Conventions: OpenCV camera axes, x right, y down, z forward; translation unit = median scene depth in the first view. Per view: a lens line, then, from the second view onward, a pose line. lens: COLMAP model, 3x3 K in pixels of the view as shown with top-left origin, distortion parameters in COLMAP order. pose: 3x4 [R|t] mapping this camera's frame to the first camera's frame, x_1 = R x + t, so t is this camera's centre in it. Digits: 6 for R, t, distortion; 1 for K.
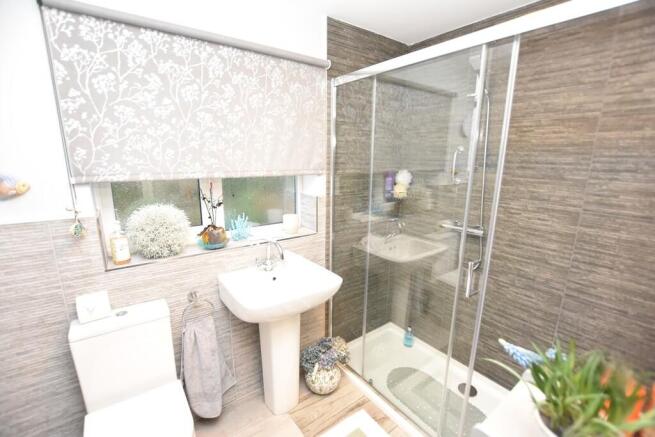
lens RADIAL K [[294.2, 0, 330.7], [0, 294.2, 214.0], [0, 0, 1]] dist [-0.032580, 0.005234]
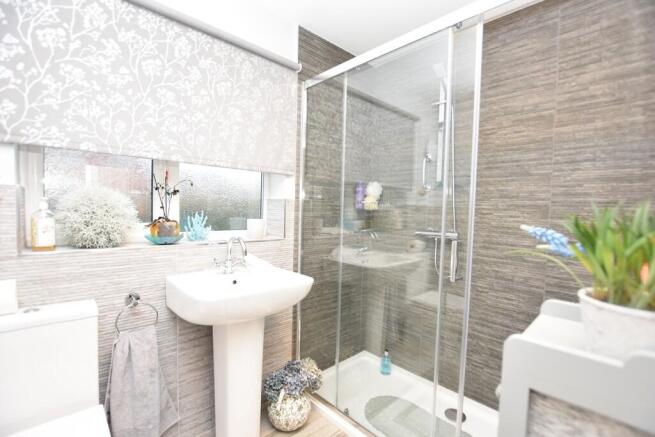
lens RADIAL K [[294.2, 0, 330.2], [0, 294.2, 223.7], [0, 0, 1]] dist [-0.032580, 0.005234]
pose [[0.993329, 0.009688, 0.114905, -0.013552], [0.010209, 0.985163, -0.171315, 0.208129], [-0.114860, 0.171345, 0.978493, 0.096386]]
